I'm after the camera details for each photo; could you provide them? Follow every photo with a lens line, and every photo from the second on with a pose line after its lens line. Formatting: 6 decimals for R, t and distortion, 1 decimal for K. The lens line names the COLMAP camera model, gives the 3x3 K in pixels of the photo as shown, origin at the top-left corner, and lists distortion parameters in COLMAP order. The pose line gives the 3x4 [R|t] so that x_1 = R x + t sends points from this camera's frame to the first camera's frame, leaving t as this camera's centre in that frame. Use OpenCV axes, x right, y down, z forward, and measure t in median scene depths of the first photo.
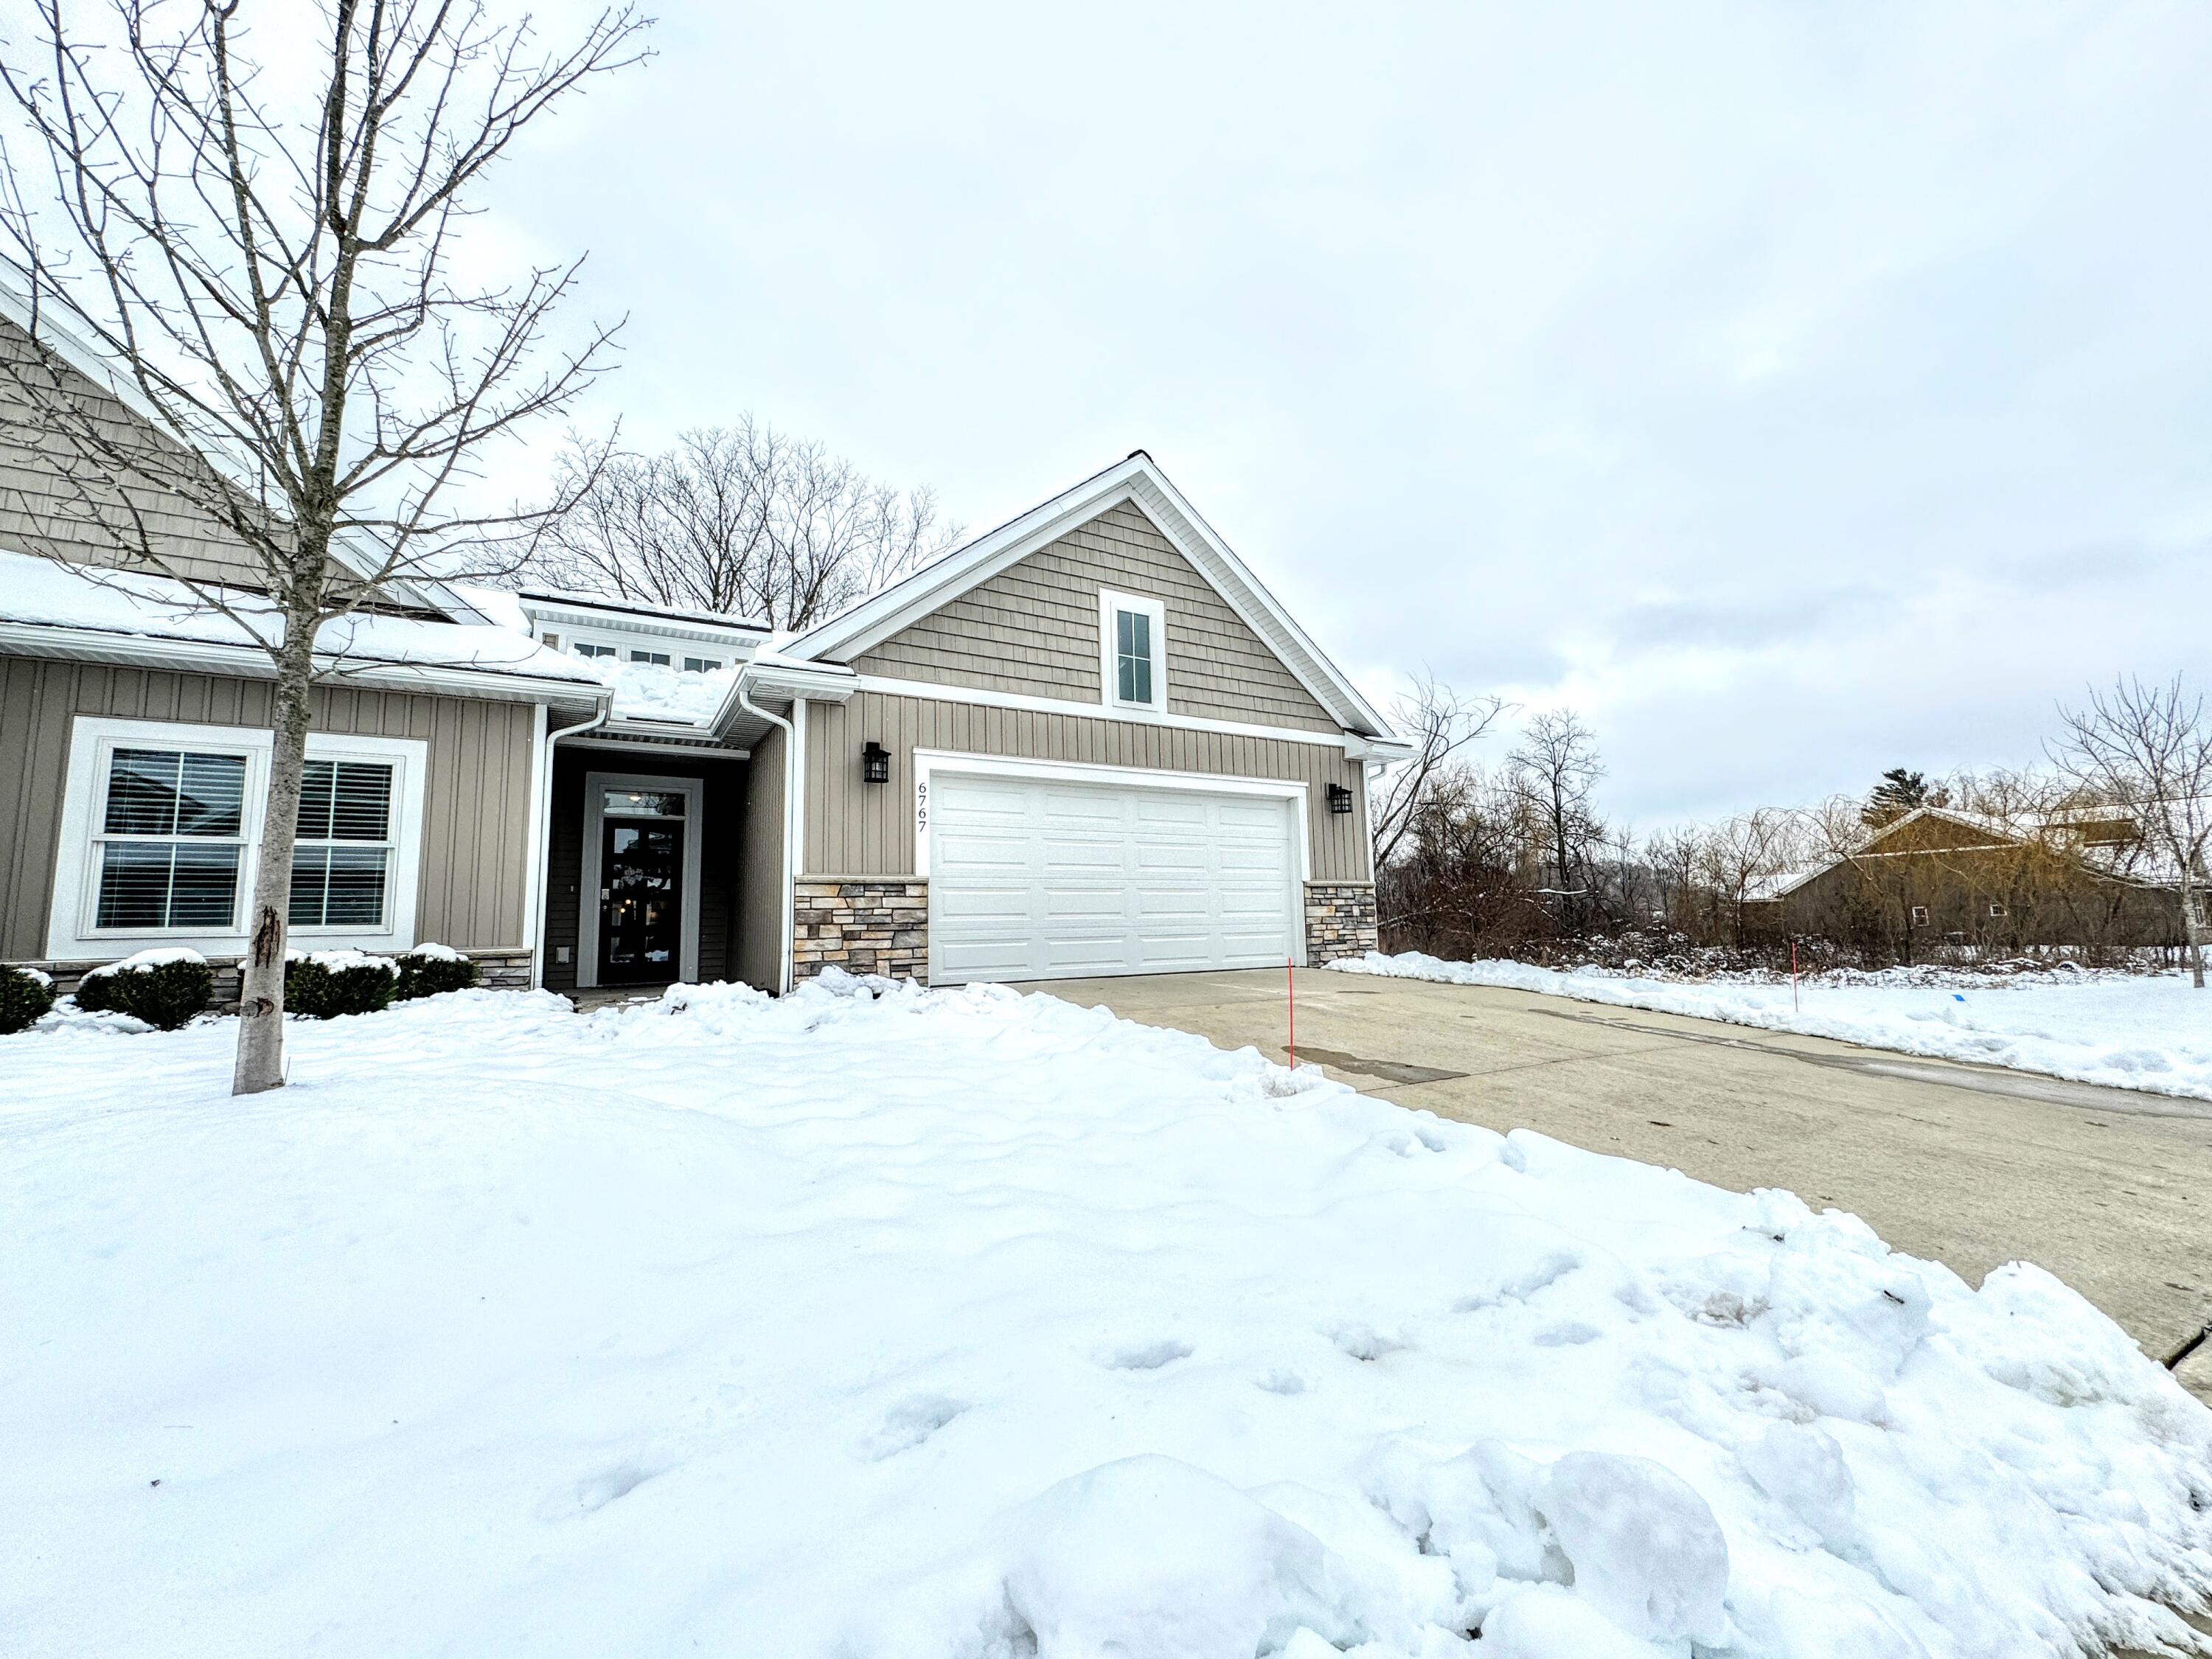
lens RADIAL K [[881.8, 0, 1104.8], [0, 881.8, 829.6], [0, 0, 1]] dist [-0.000243, 0.000053]
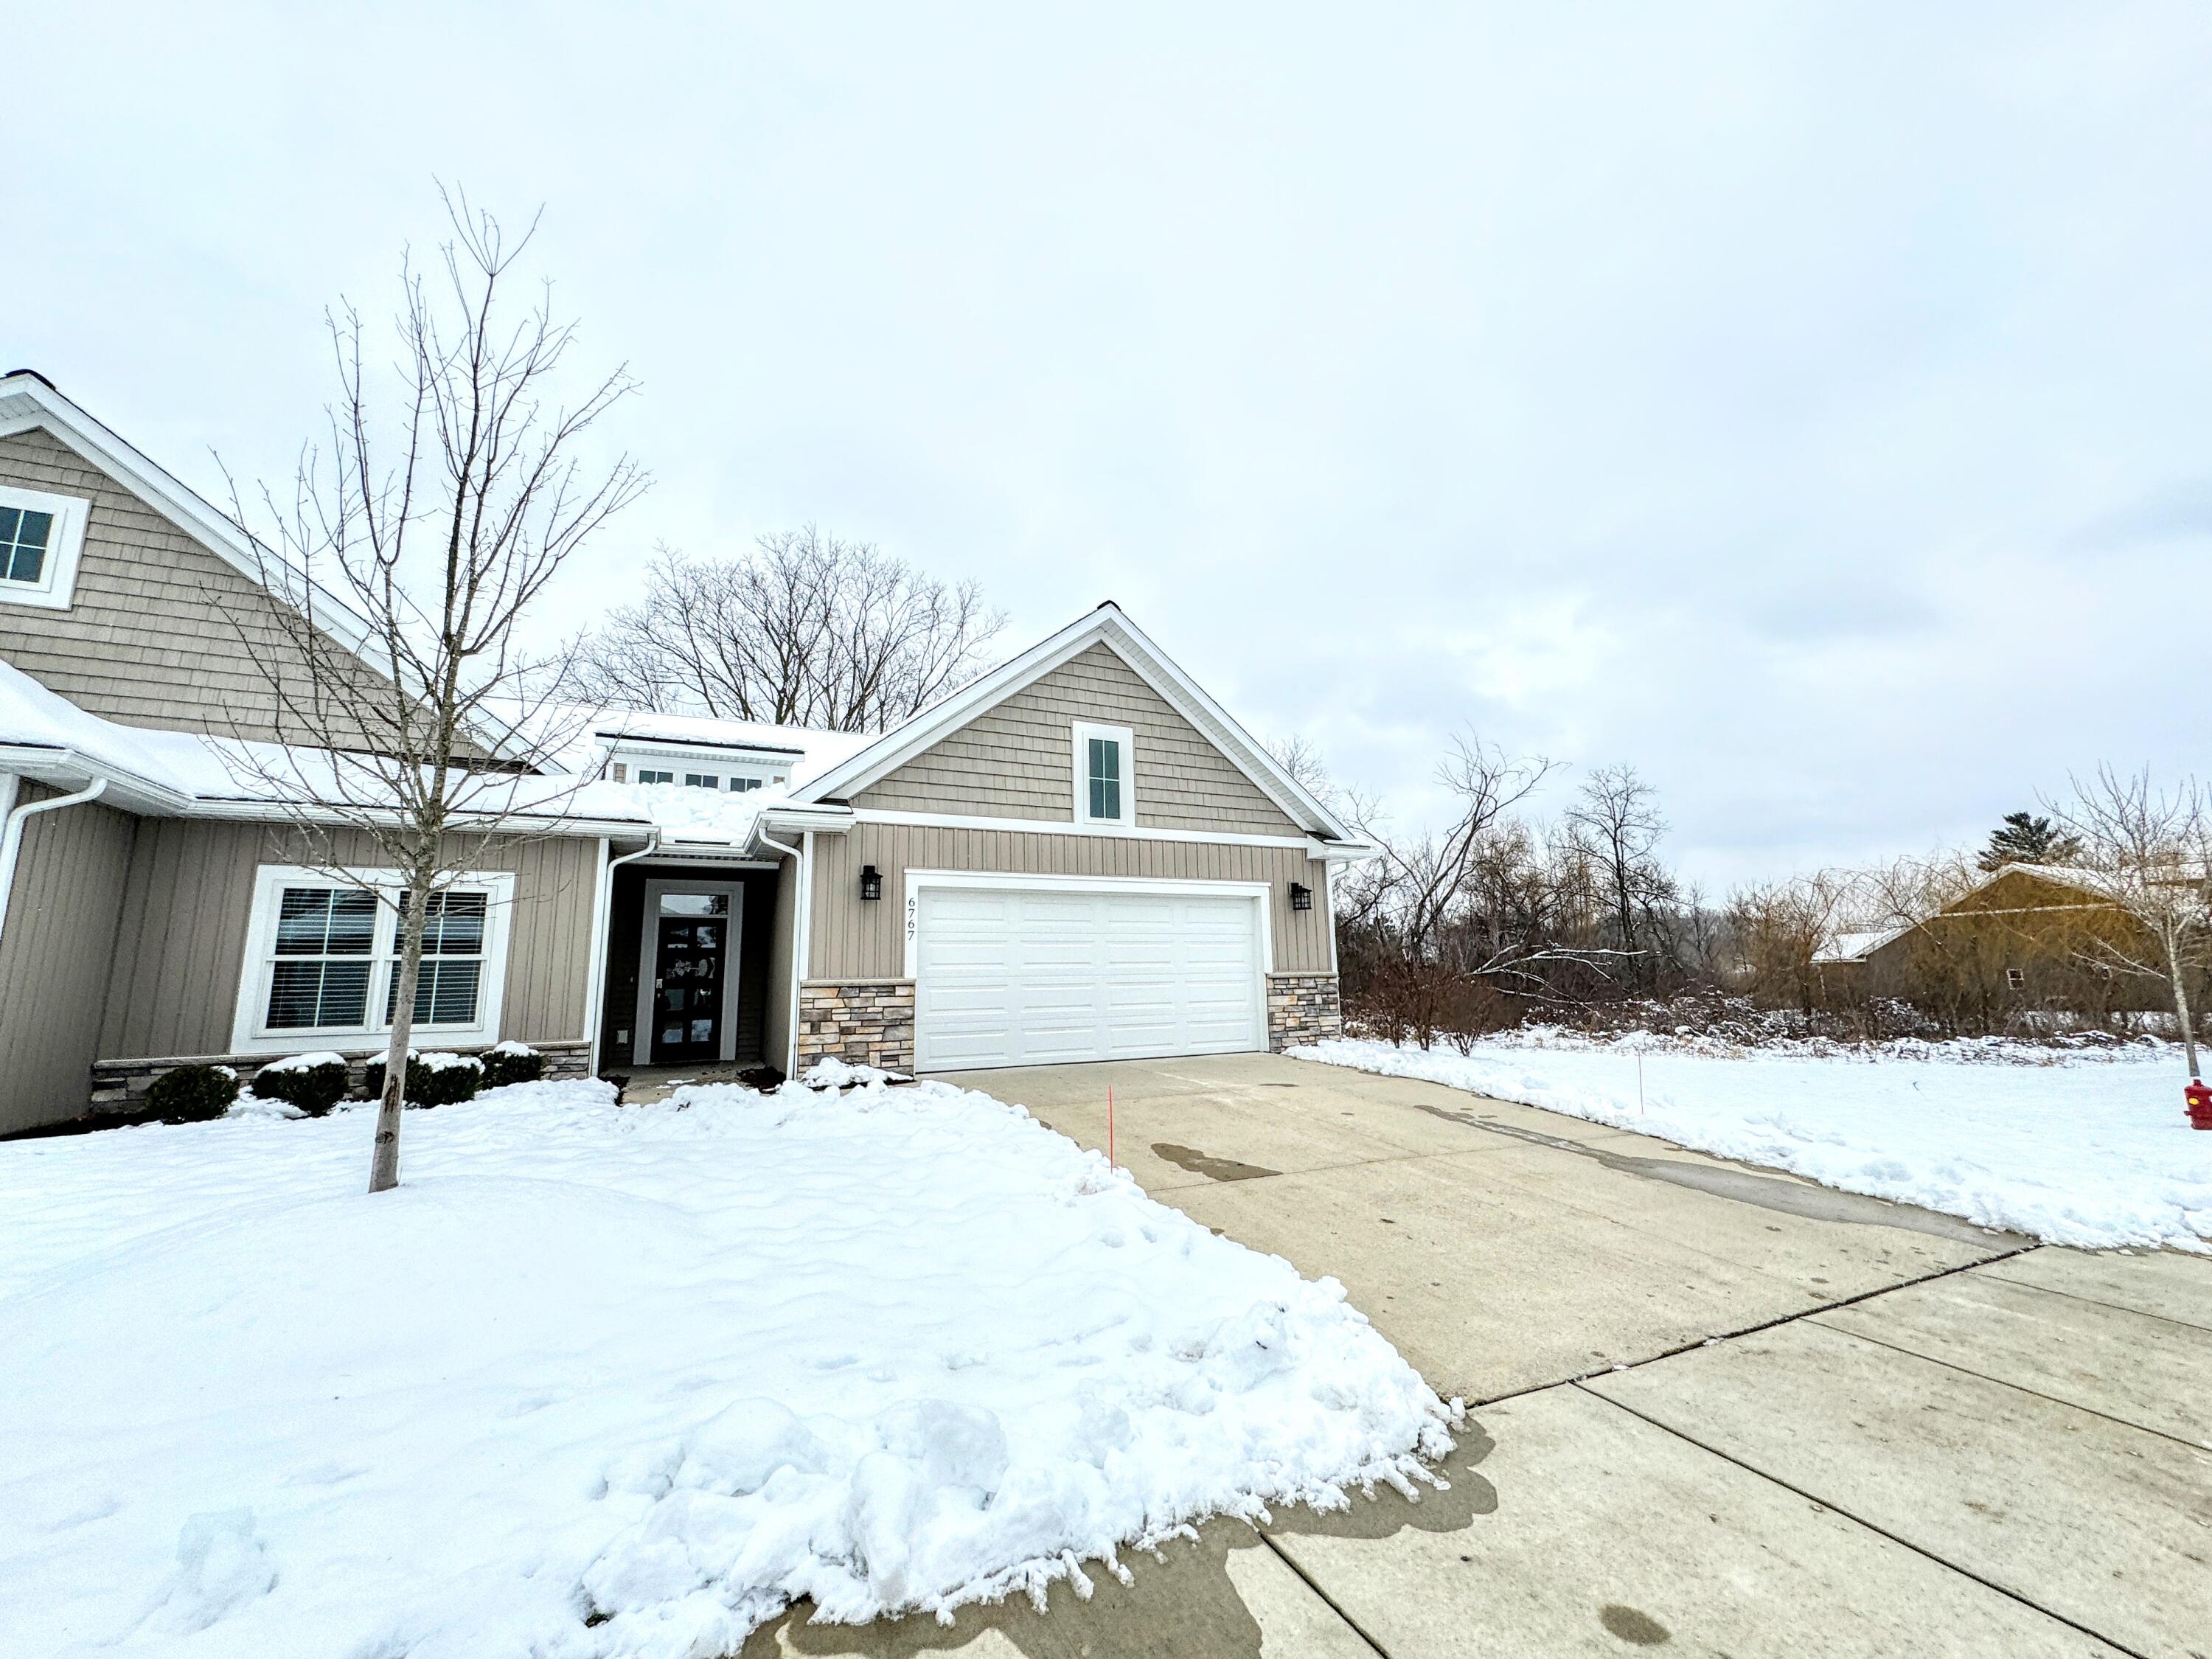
lens RADIAL K [[881.8, 0, 1105.2], [0, 881.8, 829.9], [0, 0, 1]] dist [-0.000243, 0.000053]
pose [[0.996844, -0.010043, -0.078749, 0.143164], [0.005602, 0.998392, -0.056416, -0.074973], [0.079189, 0.055797, 0.995297, -0.156879]]
